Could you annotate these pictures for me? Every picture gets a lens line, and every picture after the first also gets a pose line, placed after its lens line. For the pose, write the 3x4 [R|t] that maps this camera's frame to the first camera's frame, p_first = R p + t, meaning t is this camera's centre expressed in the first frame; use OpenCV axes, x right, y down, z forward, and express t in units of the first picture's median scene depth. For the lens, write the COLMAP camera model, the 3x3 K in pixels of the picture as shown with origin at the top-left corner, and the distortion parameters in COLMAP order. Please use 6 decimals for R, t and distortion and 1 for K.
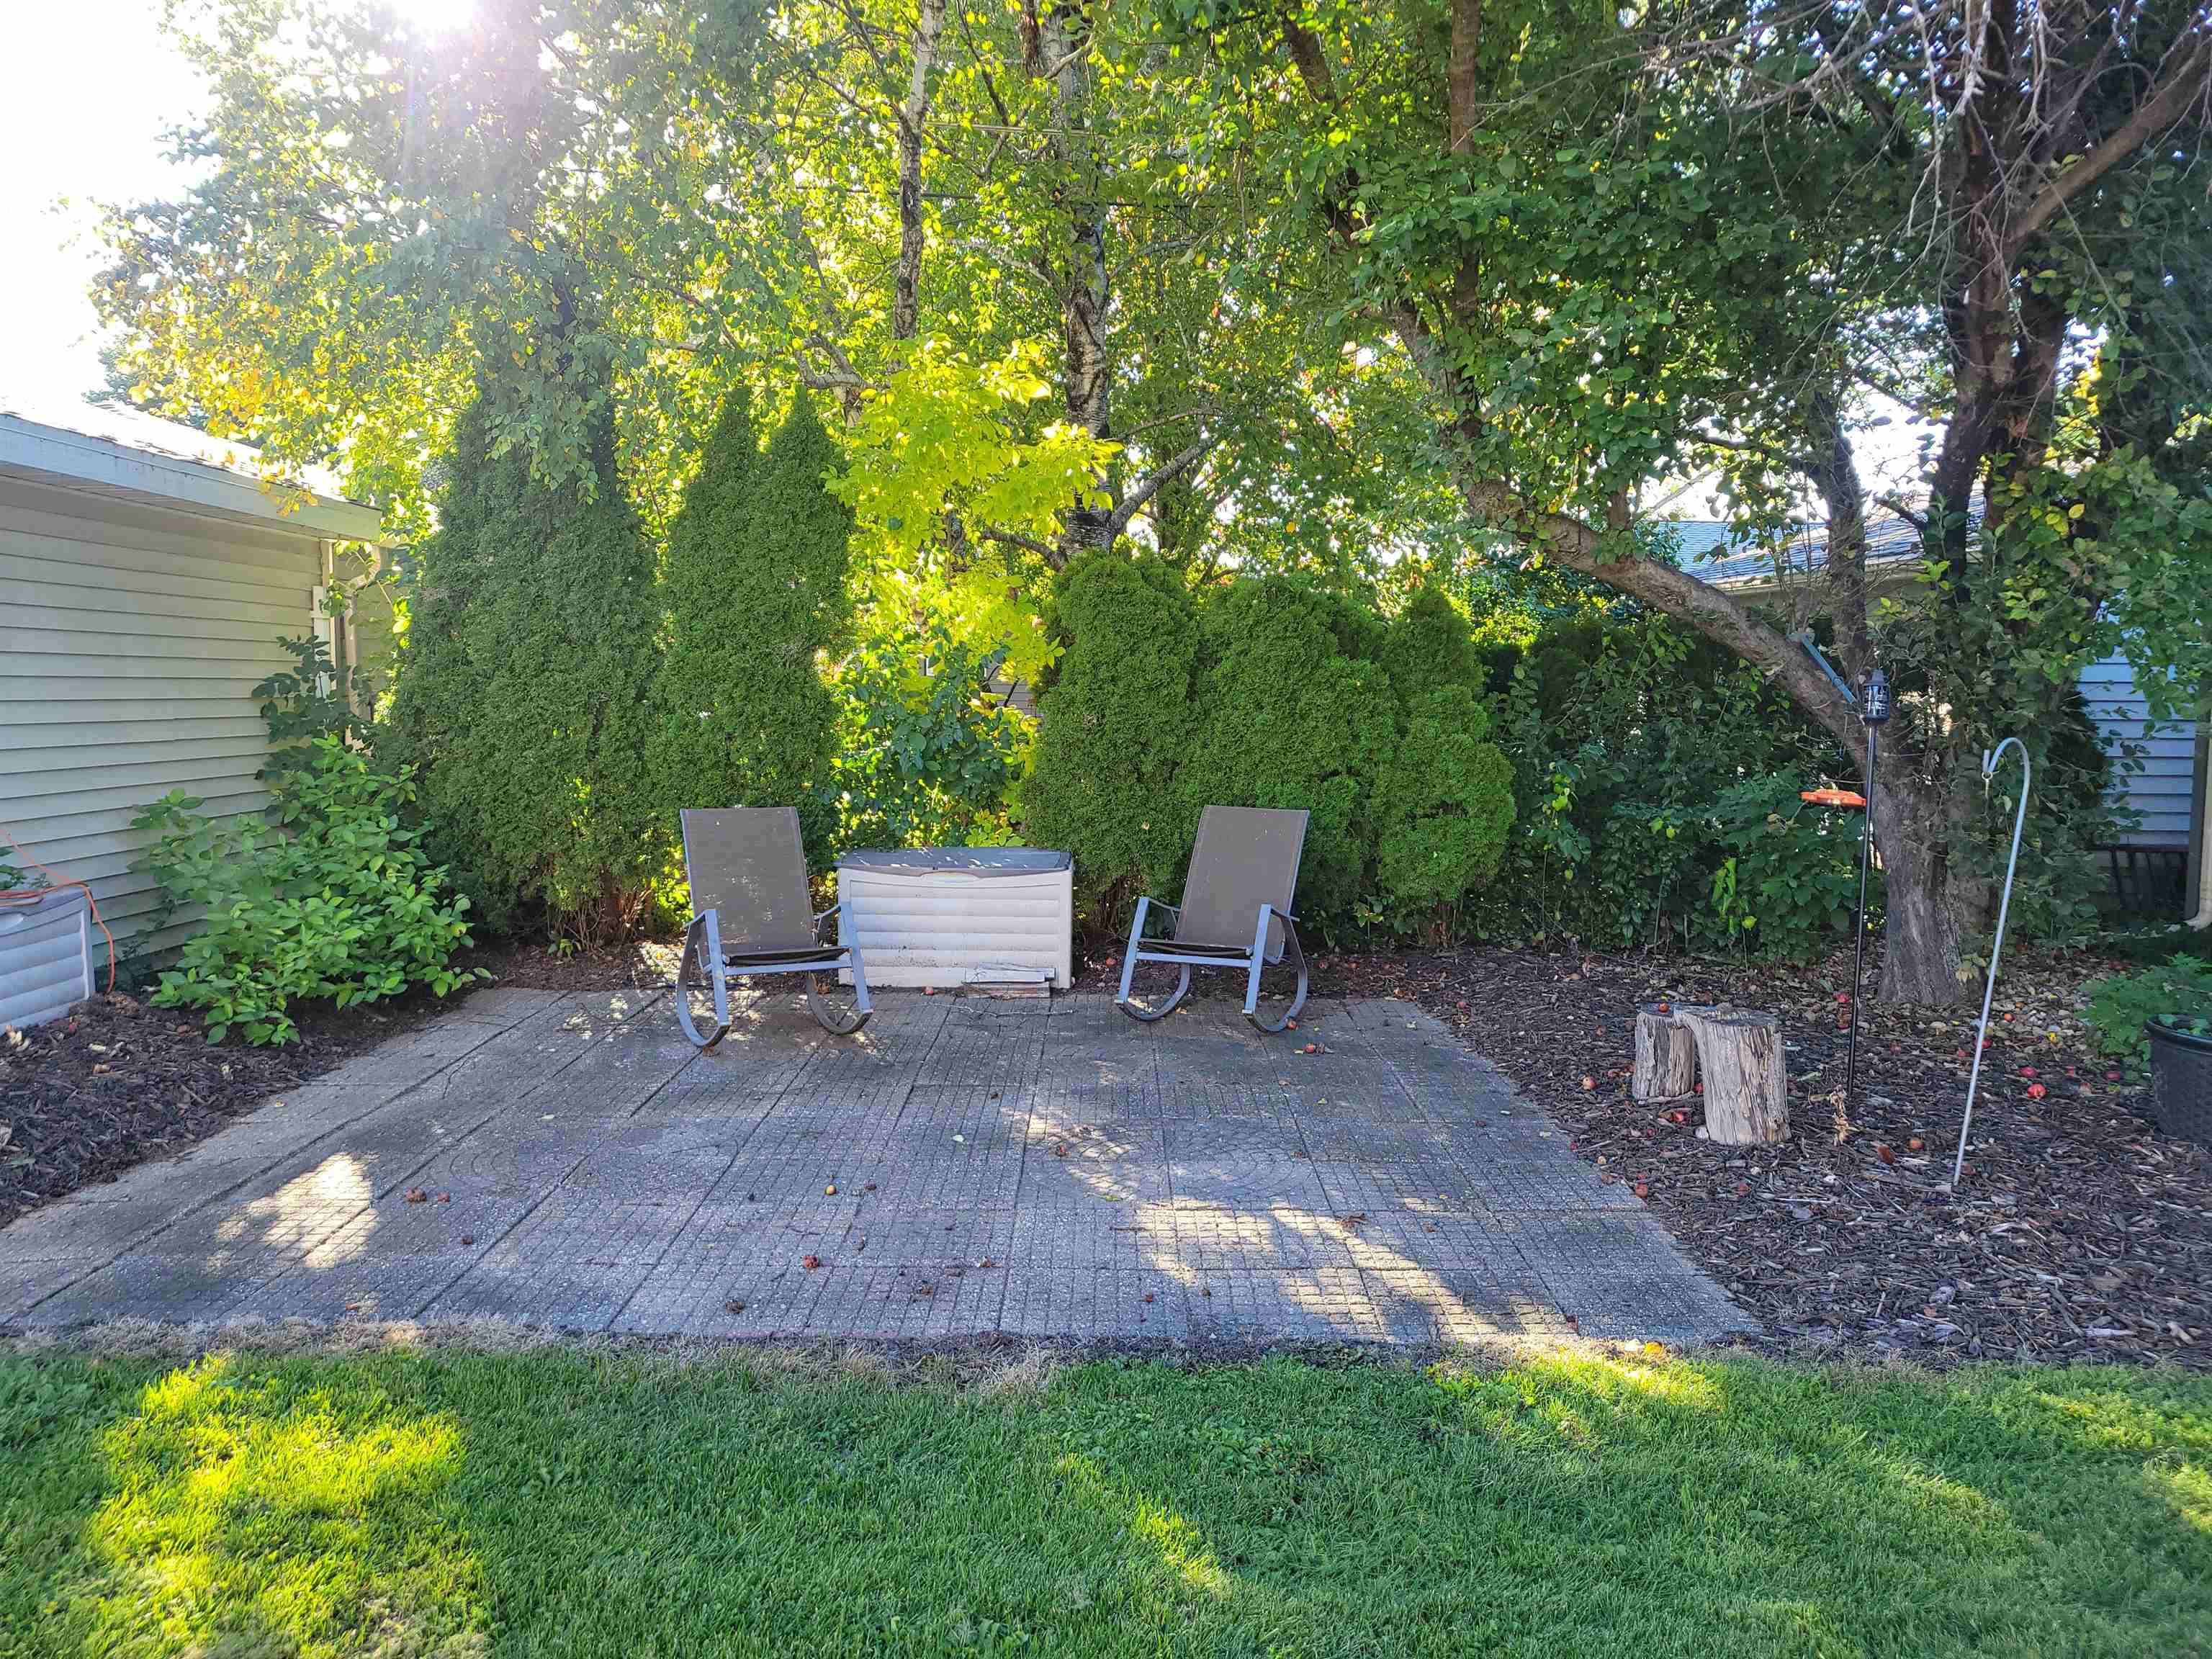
lens RADIAL K [[1623.2, 0, 1111.2], [0, 1623.2, 774.9], [0, 0, 1]] dist [0.009766, 0.001668]
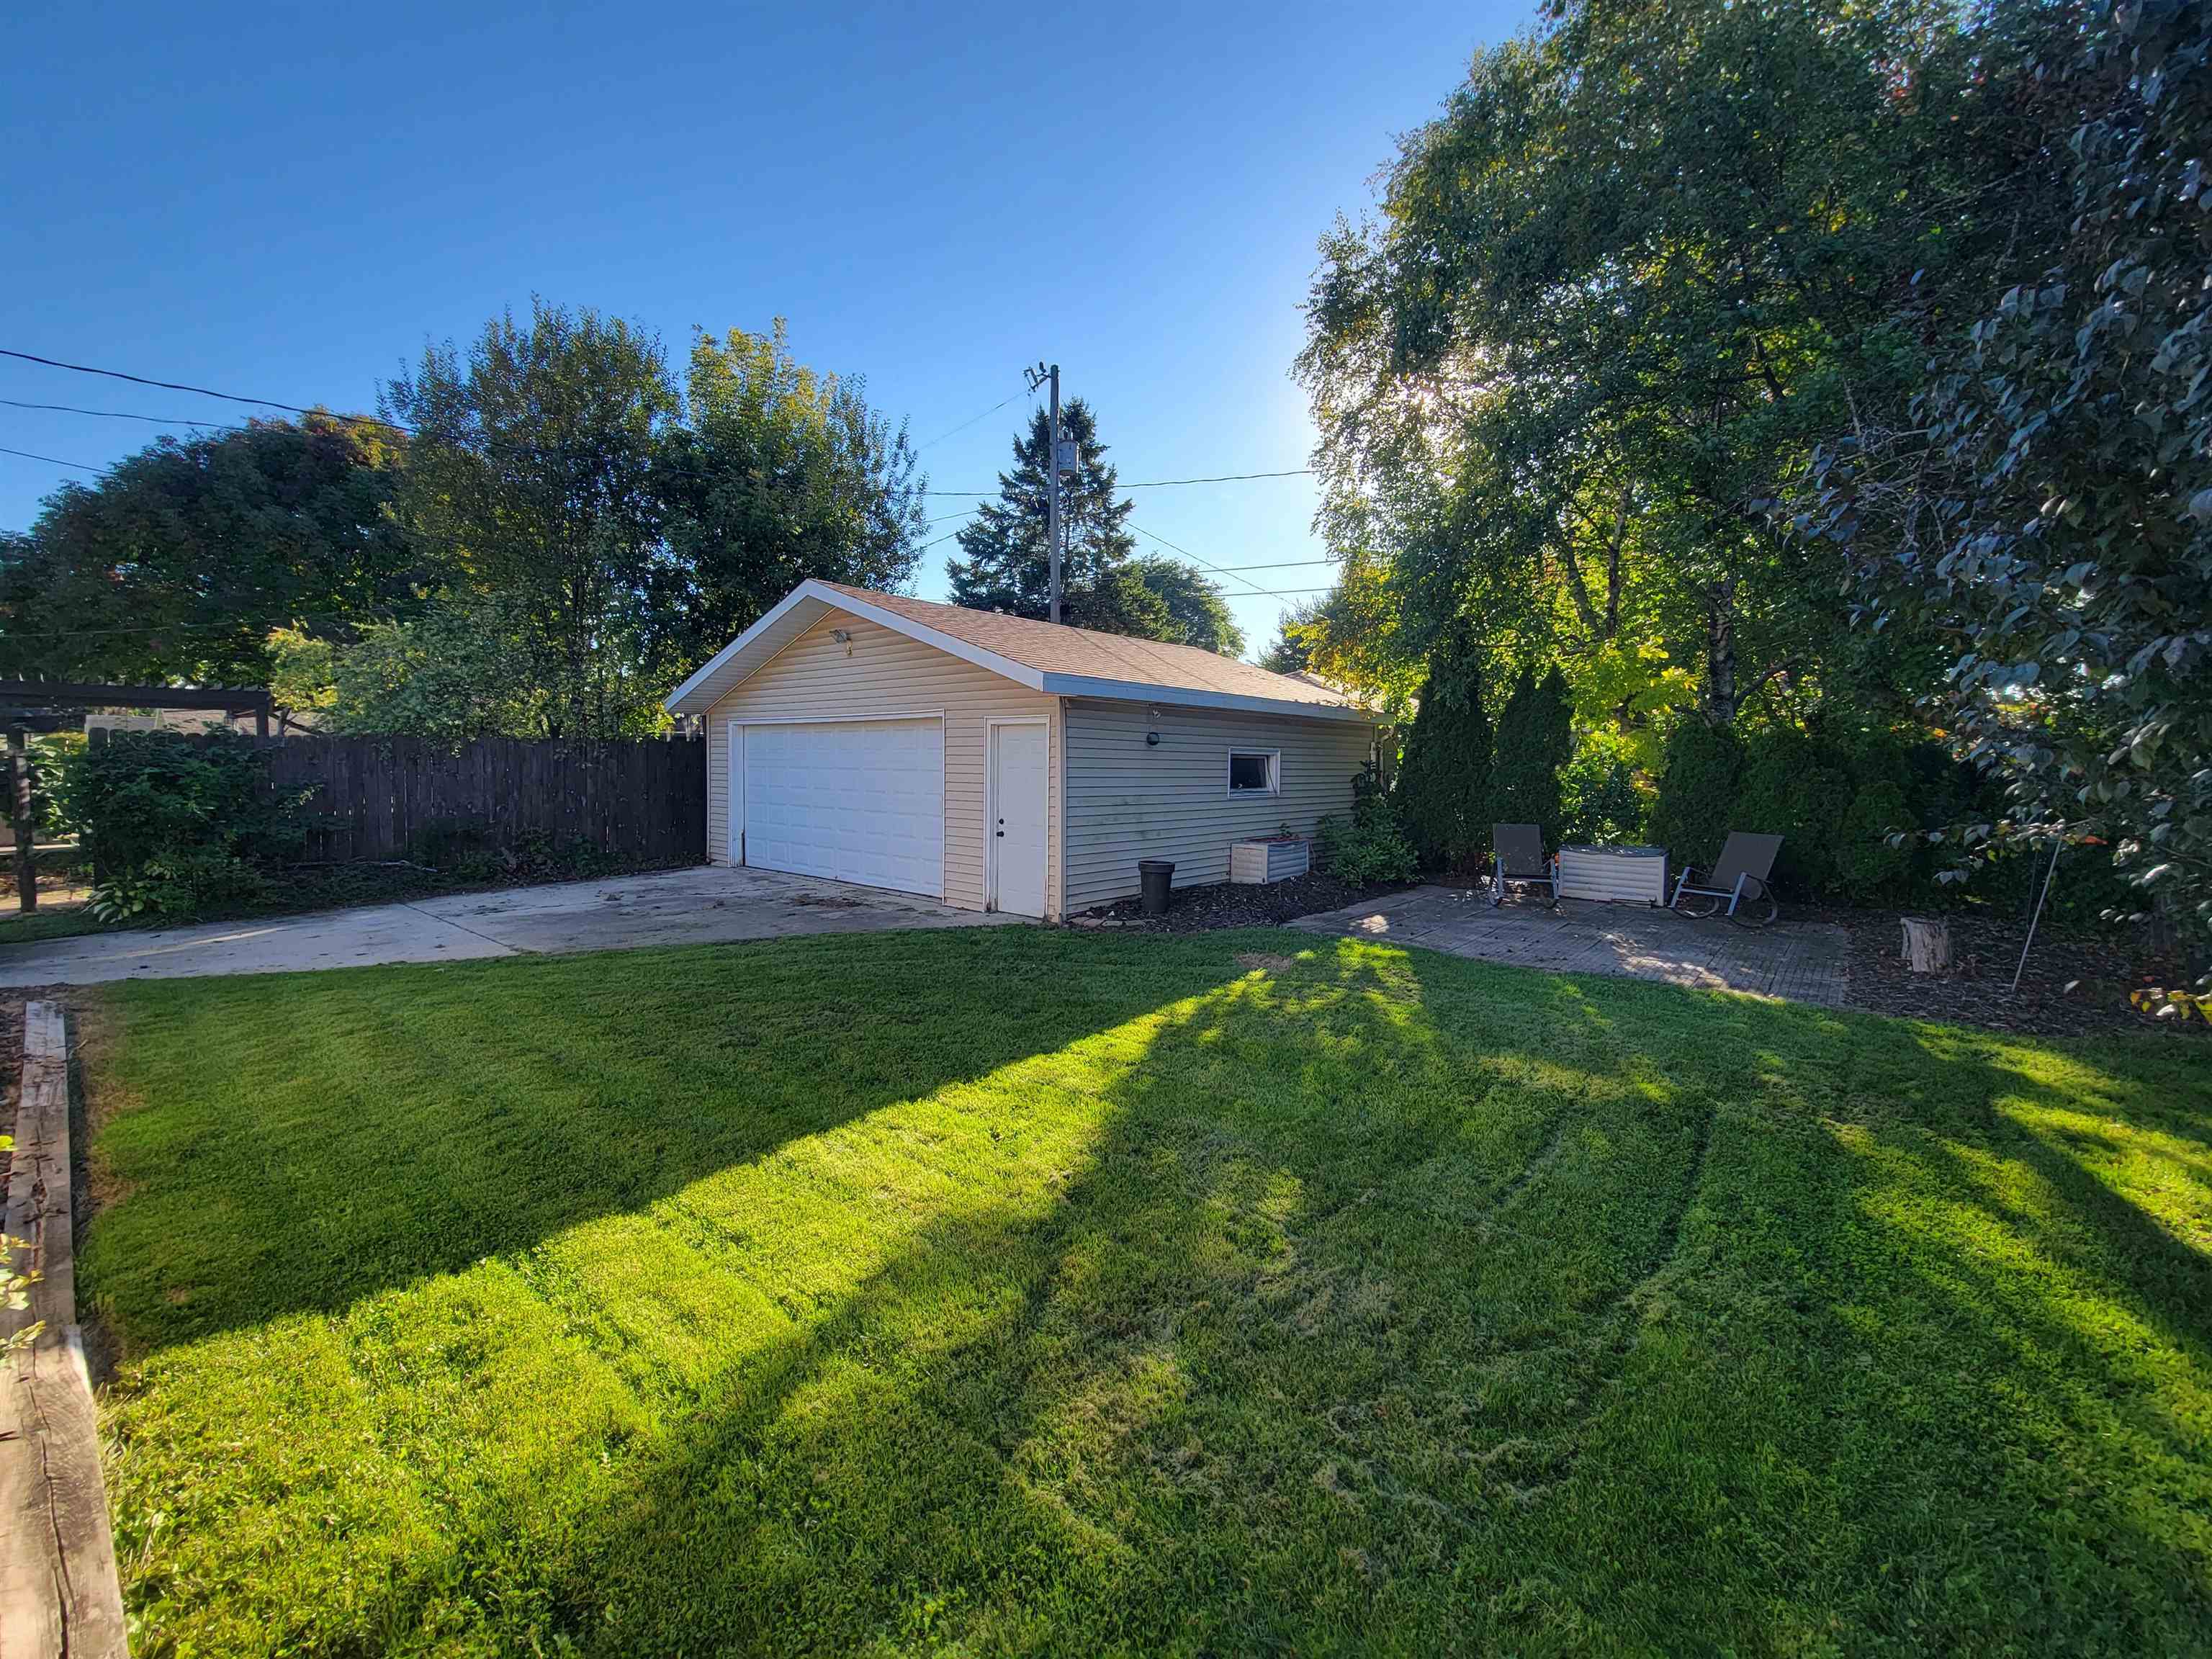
lens RADIAL K [[898.9, 0, 1106.0], [0, 898.9, 829.5], [0, 0, 1]] dist [-0.000307, 0.000089]
pose [[0.751073, 0.042616, -0.658842, 0.228460], [-0.033777, 0.999088, 0.026119, 0.012036], [0.659354, 0.002637, 0.751828, -0.545979]]
